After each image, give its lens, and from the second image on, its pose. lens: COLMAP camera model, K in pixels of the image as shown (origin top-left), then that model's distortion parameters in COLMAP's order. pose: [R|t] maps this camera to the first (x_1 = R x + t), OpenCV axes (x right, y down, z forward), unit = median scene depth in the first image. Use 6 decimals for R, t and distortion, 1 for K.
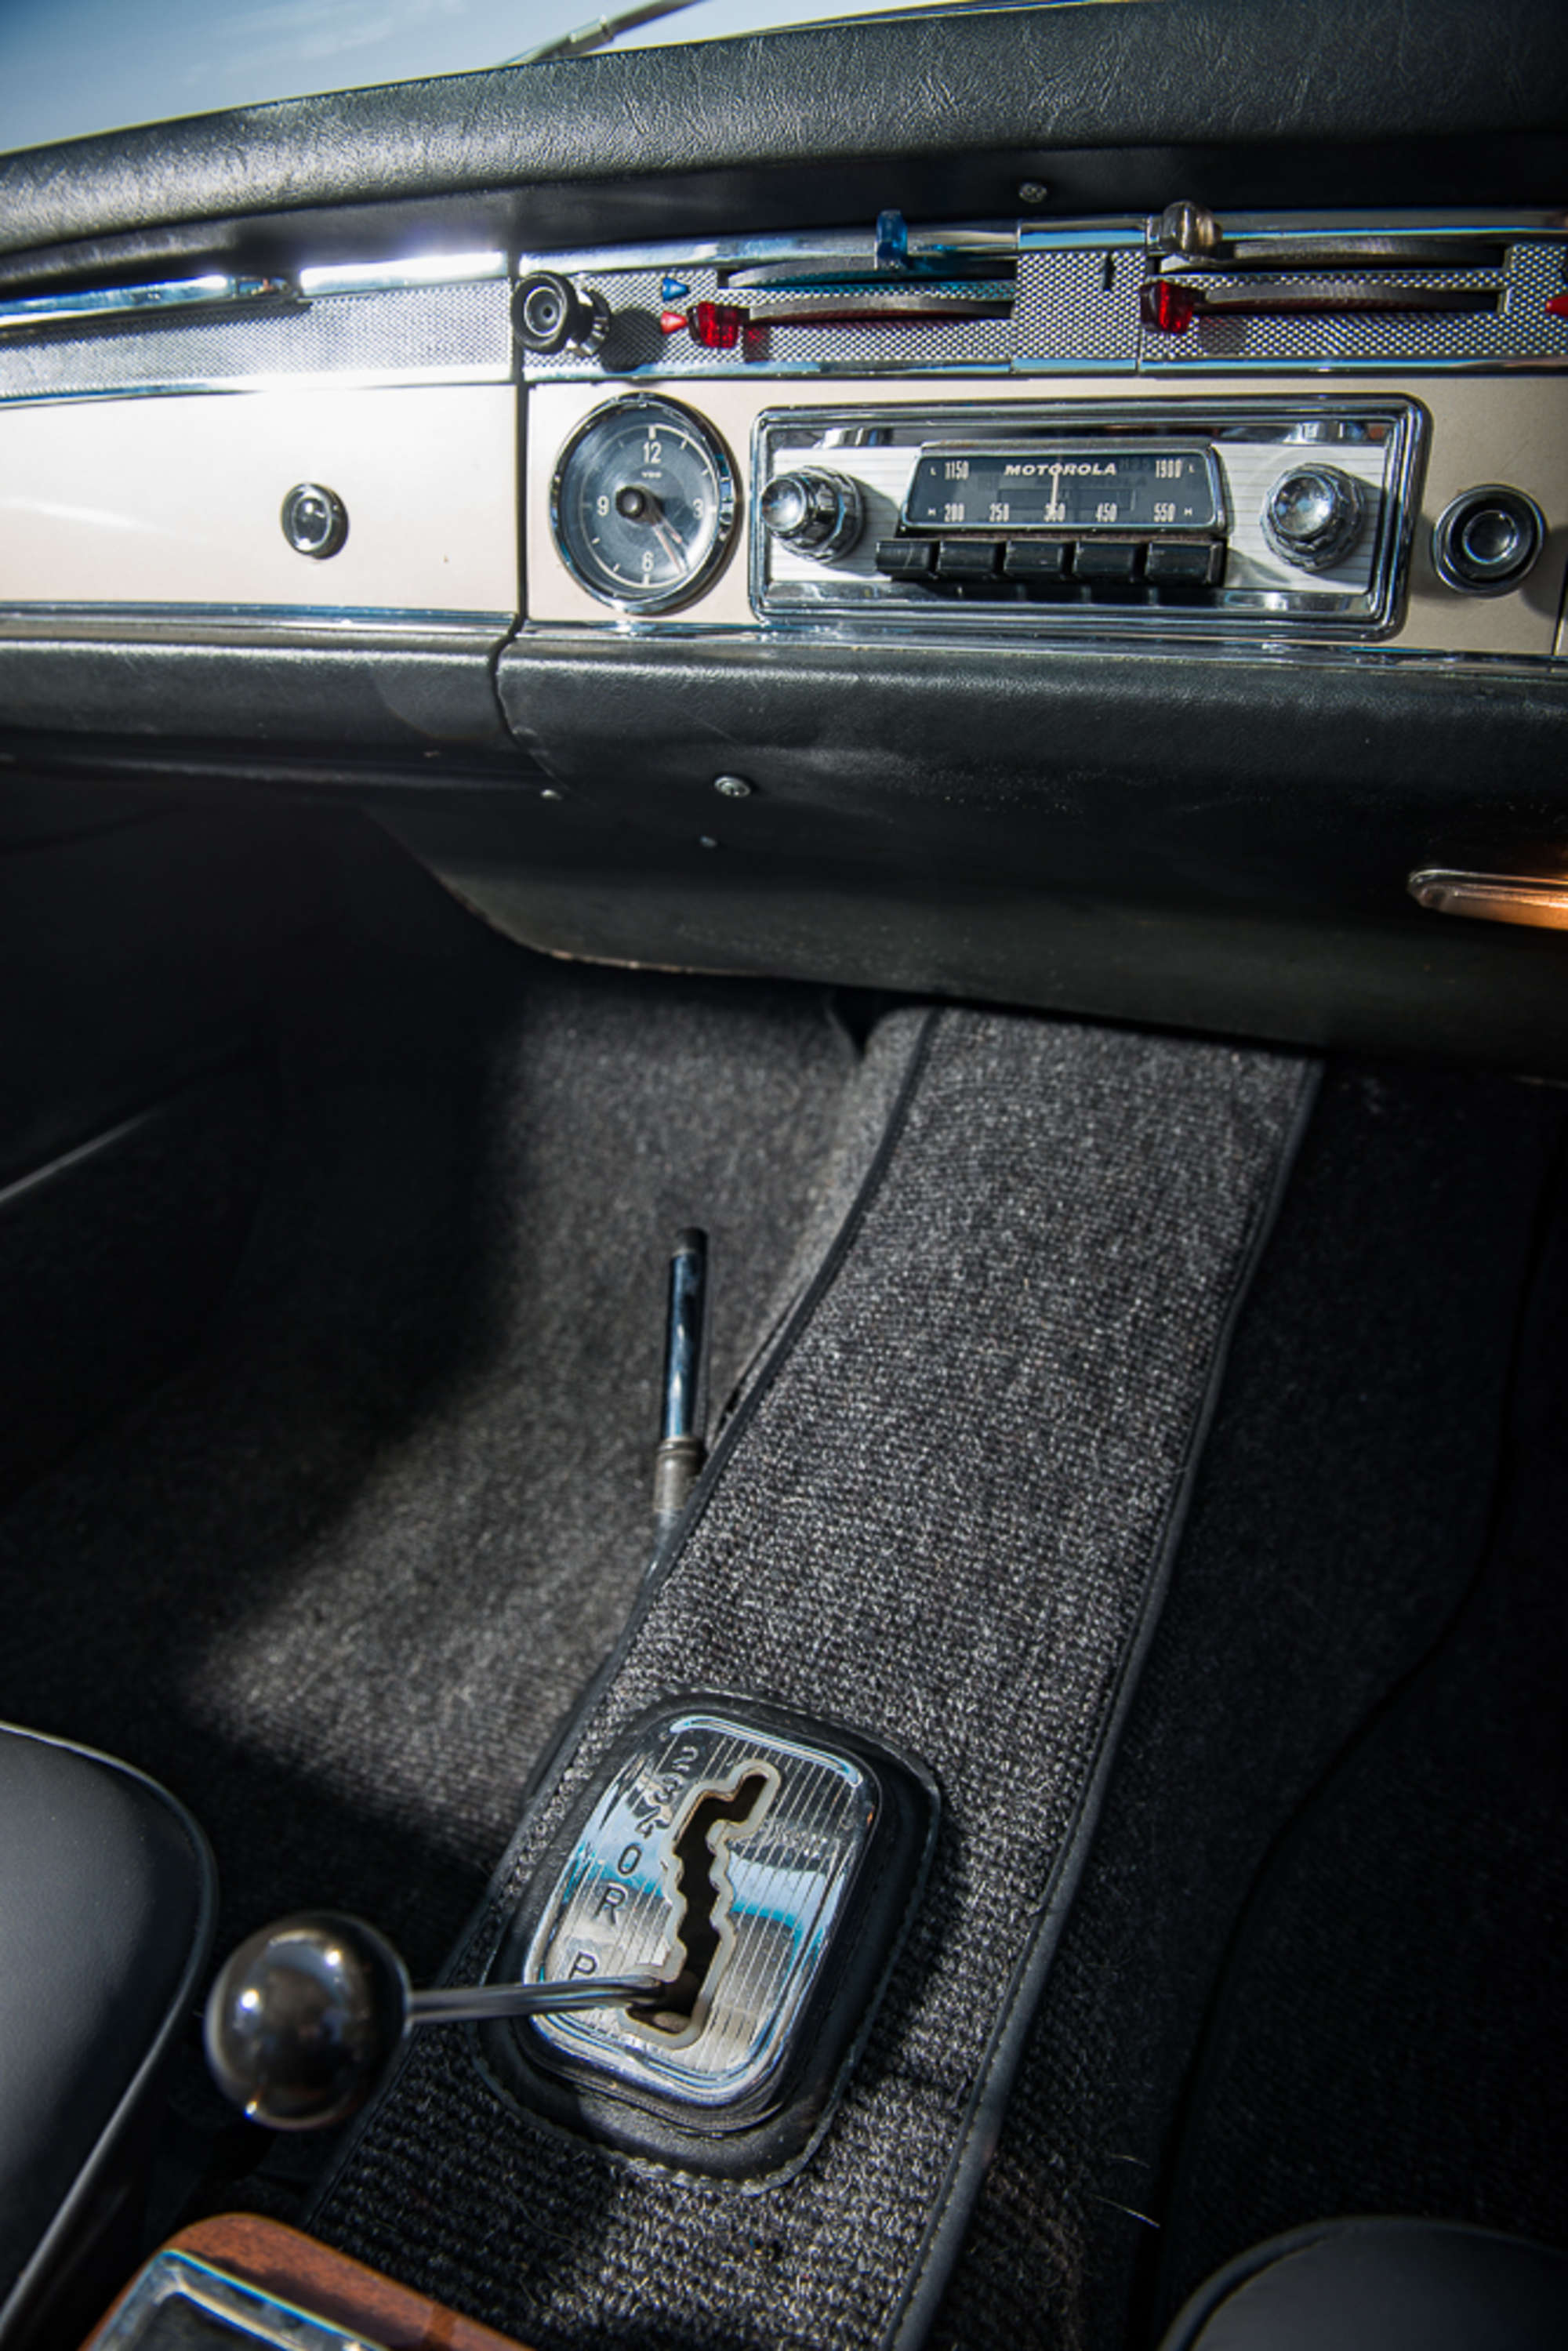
lens RADIAL K [[1528.1, 0, 789.0], [0, 1528.1, 1190.0], [0, 0, 1]] dist [-0.067980, 0.005881]
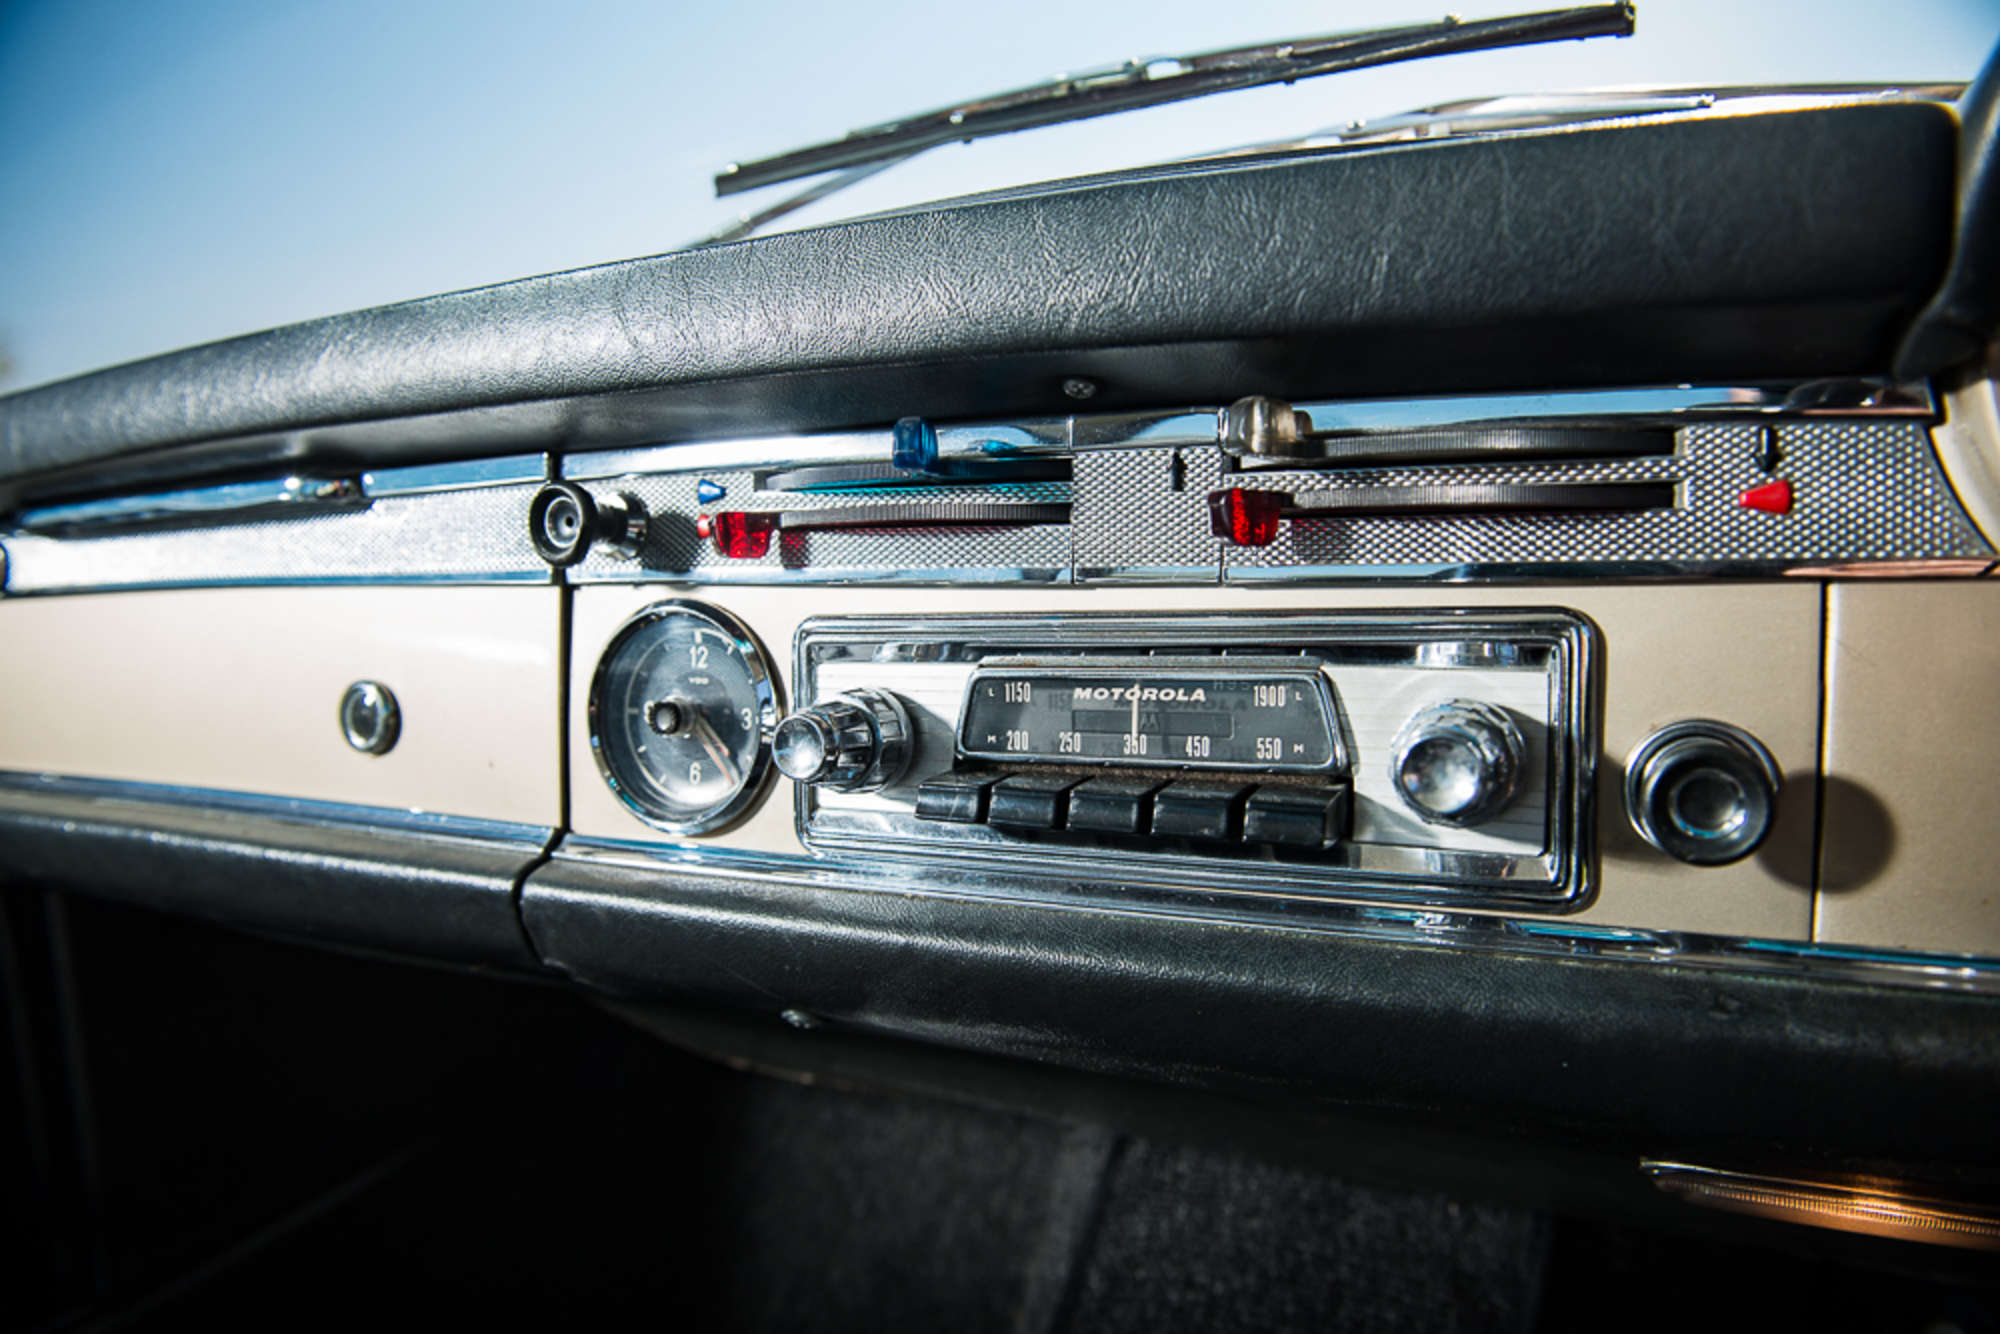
lens RADIAL K [[1299.9, 0, 996.5], [0, 1299.9, 686.6], [0, 0, 1]] dist [-0.067980, 0.005881]
pose [[0.997696, -0.027601, -0.061968, 0.142984], [0.007375, 0.952198, -0.305392, -0.262022], [0.067435, 0.304232, 0.950208, 0.318474]]
